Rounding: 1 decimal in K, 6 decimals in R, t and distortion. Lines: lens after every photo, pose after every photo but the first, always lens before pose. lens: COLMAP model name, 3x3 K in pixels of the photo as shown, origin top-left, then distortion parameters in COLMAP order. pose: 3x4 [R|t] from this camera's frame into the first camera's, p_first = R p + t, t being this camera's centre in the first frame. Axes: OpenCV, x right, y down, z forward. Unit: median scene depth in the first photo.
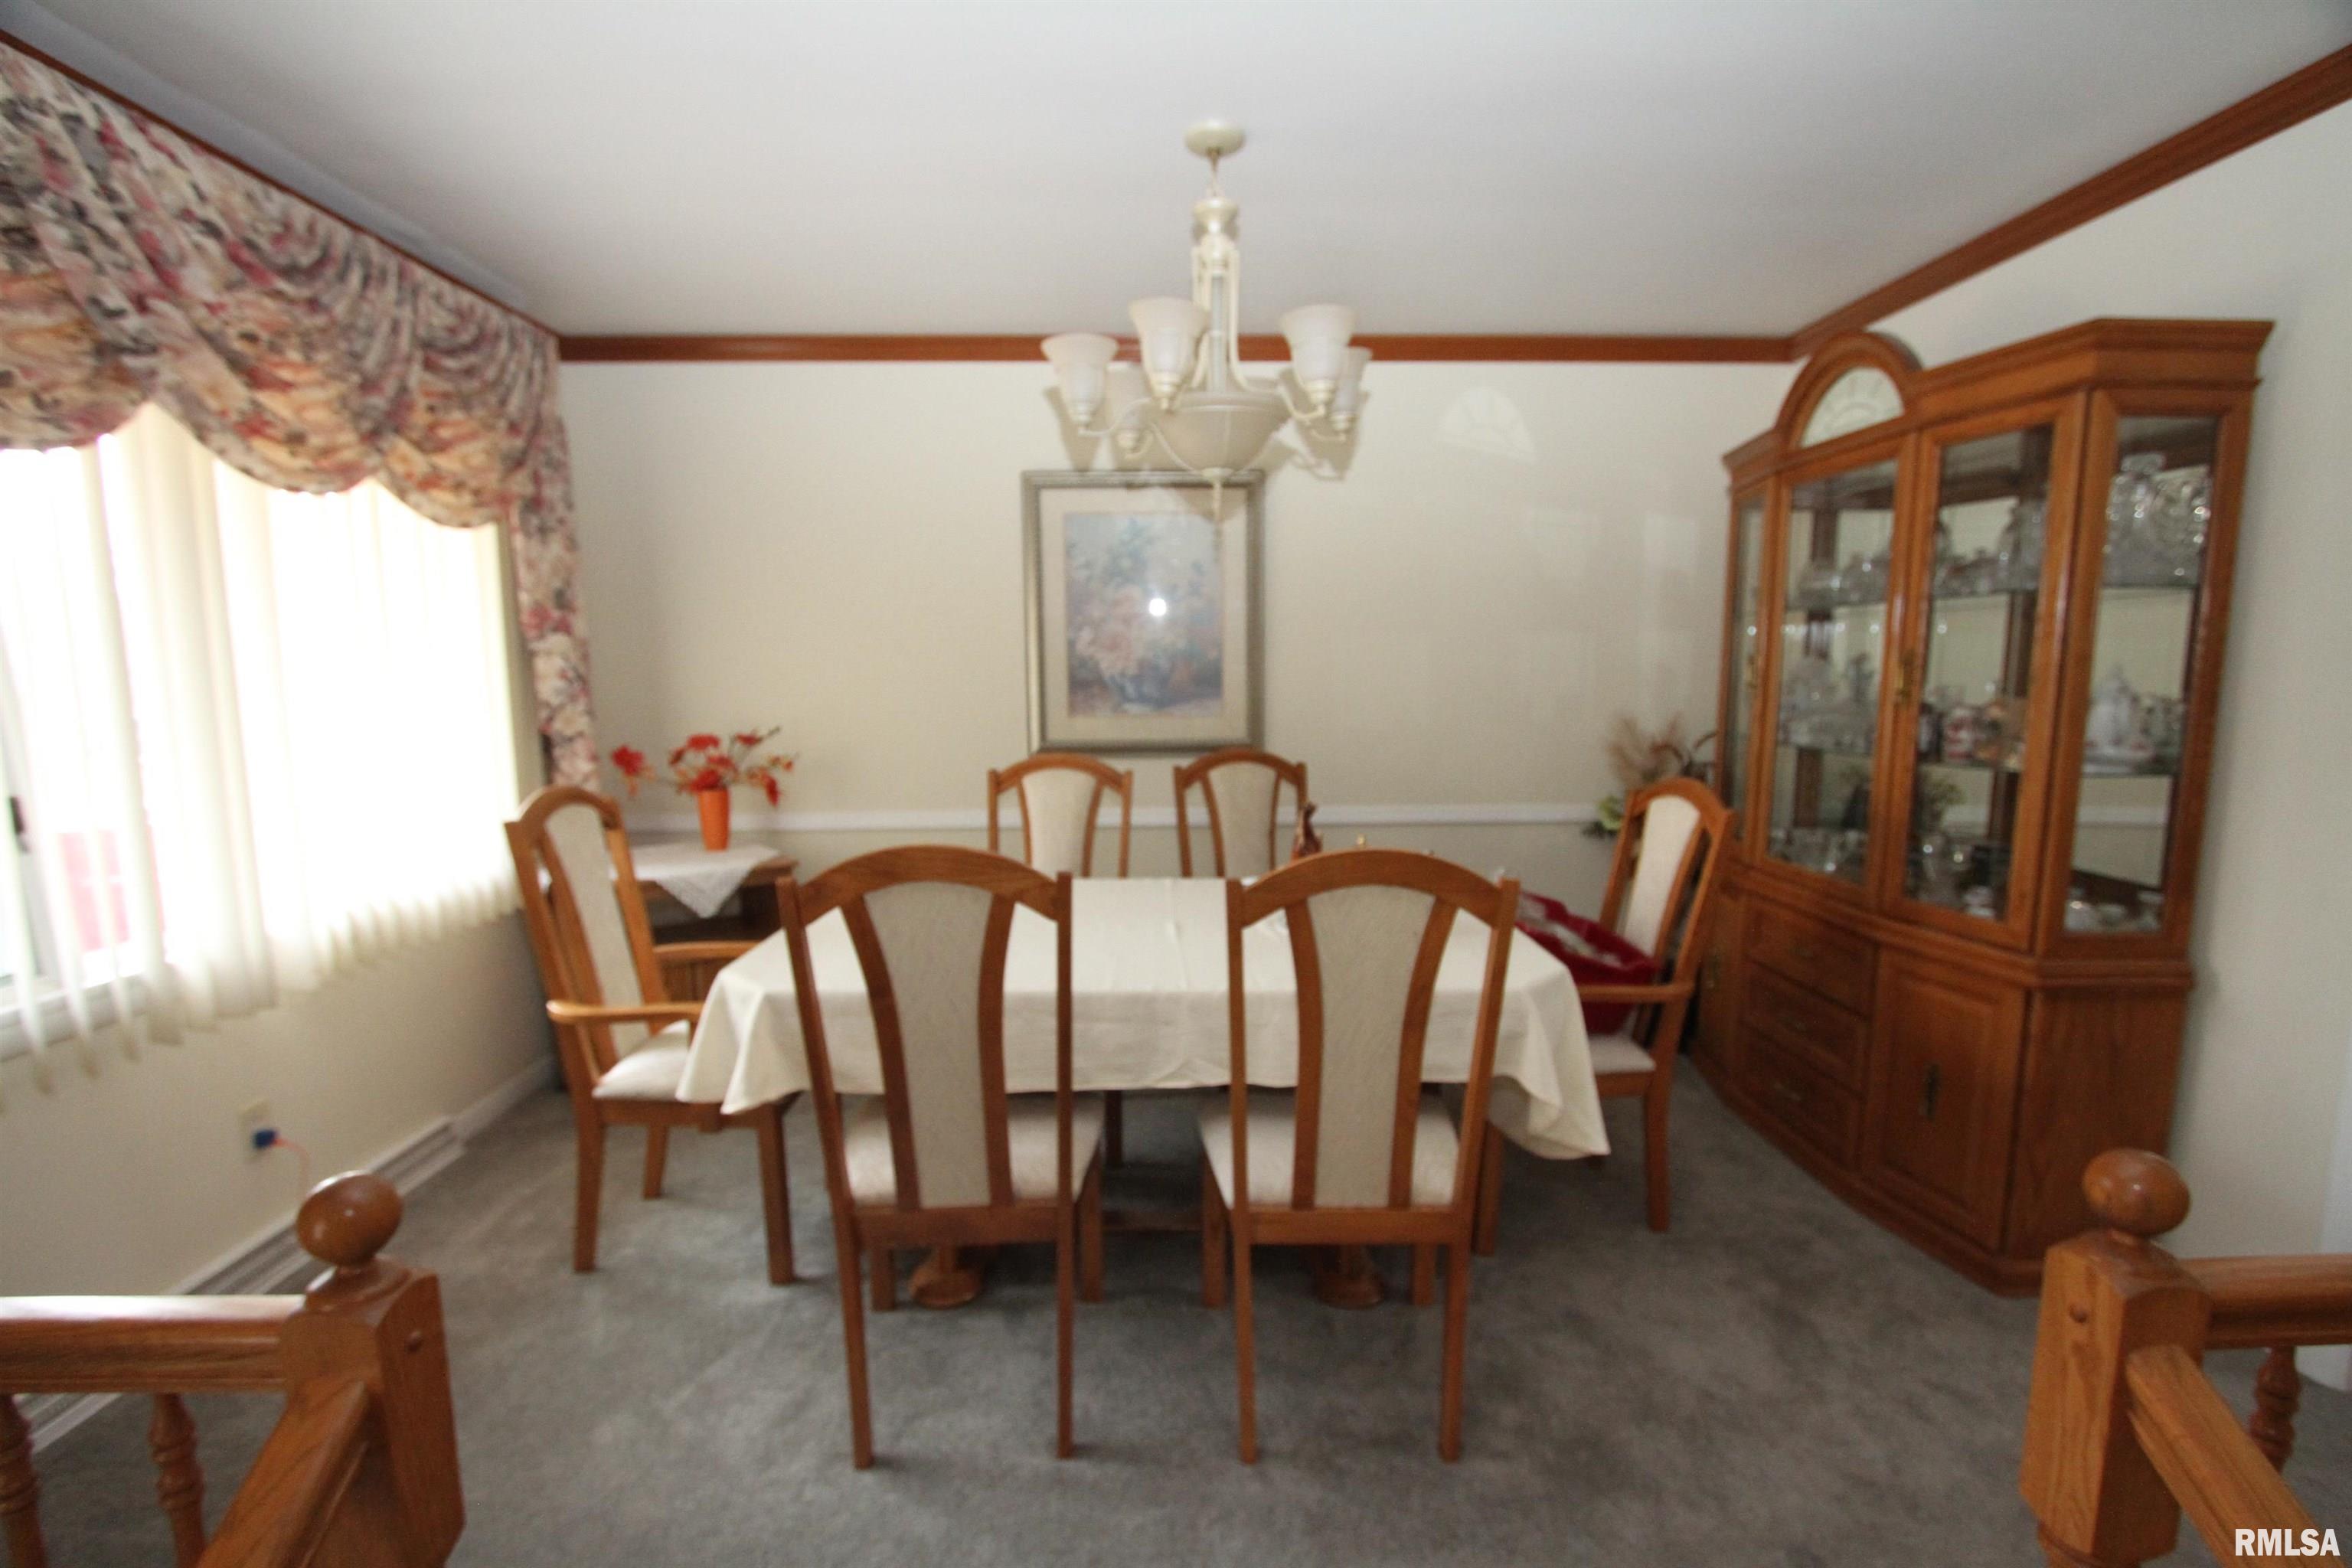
lens RADIAL K [[1086.6, 0, 1180.2], [0, 1086.6, 802.1], [0, 0, 1]] dist [-0.019086, 0.002354]
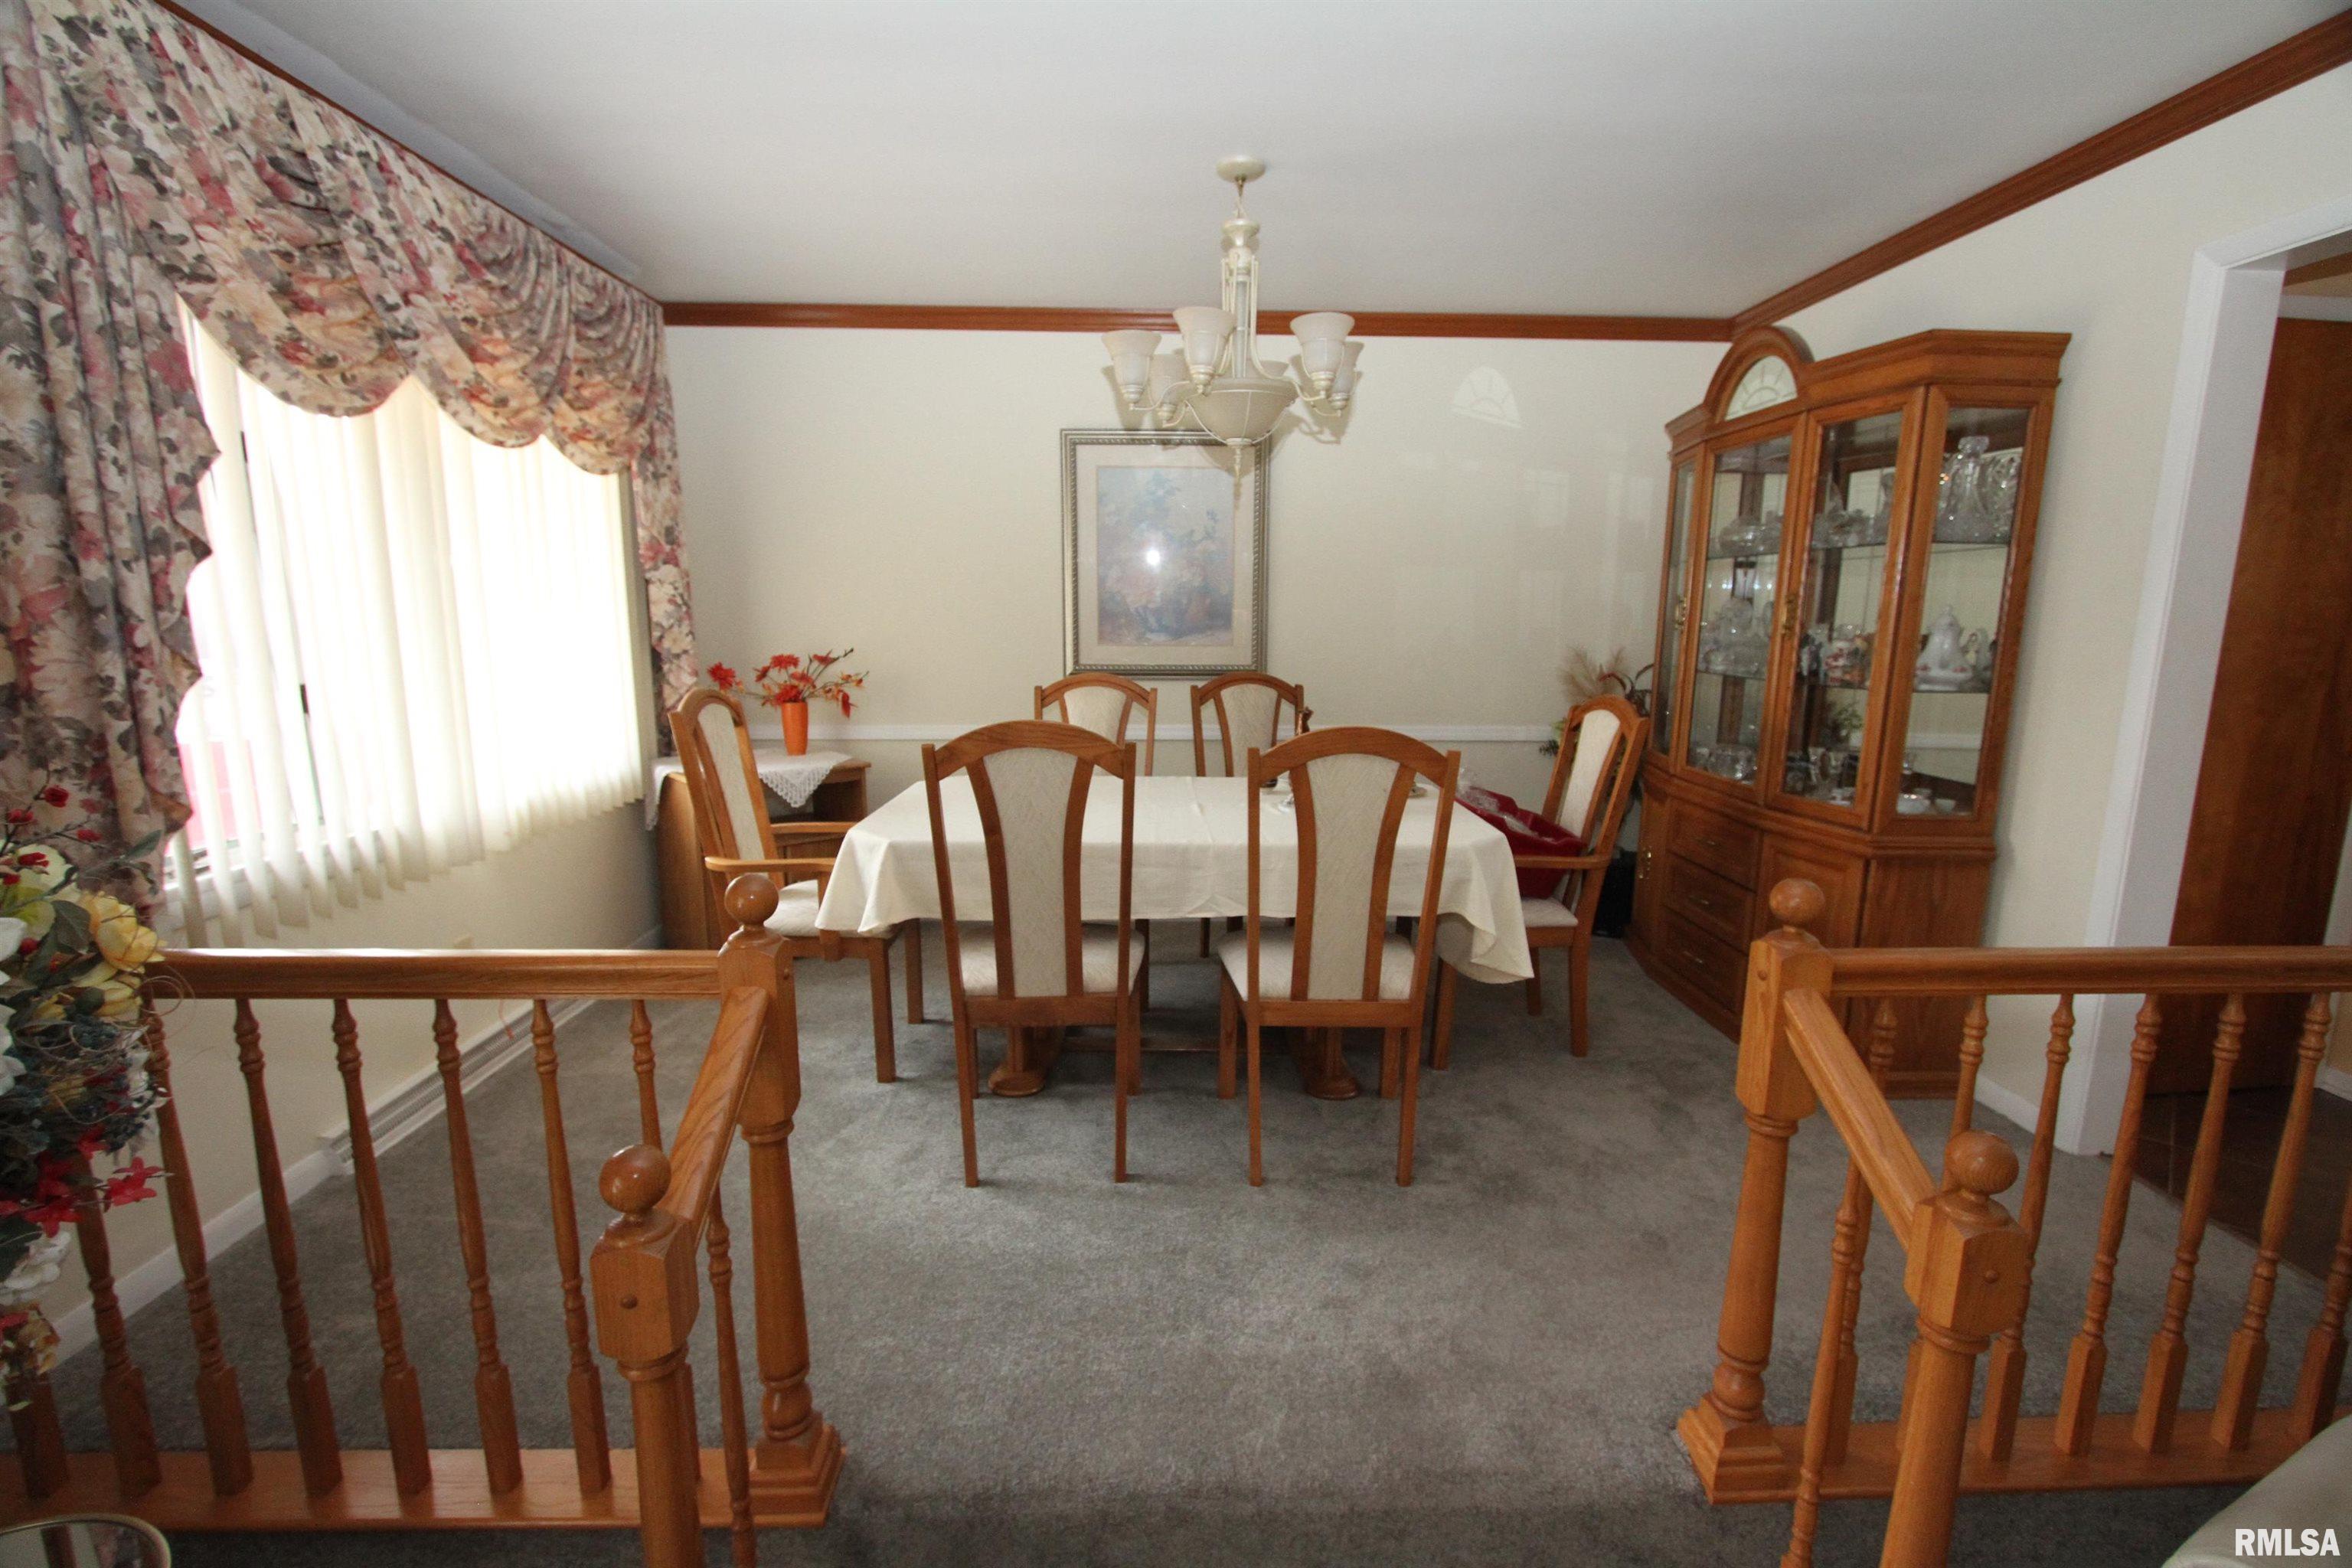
lens RADIAL K [[1086.6, 0, 1180.2], [0, 1086.6, 802.1], [0, 0, 1]] dist [-0.019086, 0.002354]
pose [[0.999896, 0.011419, 0.008850, -0.038783], [-0.011843, 0.998703, 0.049528, 0.050576], [-0.008273, -0.049627, 0.998734, -0.263298]]
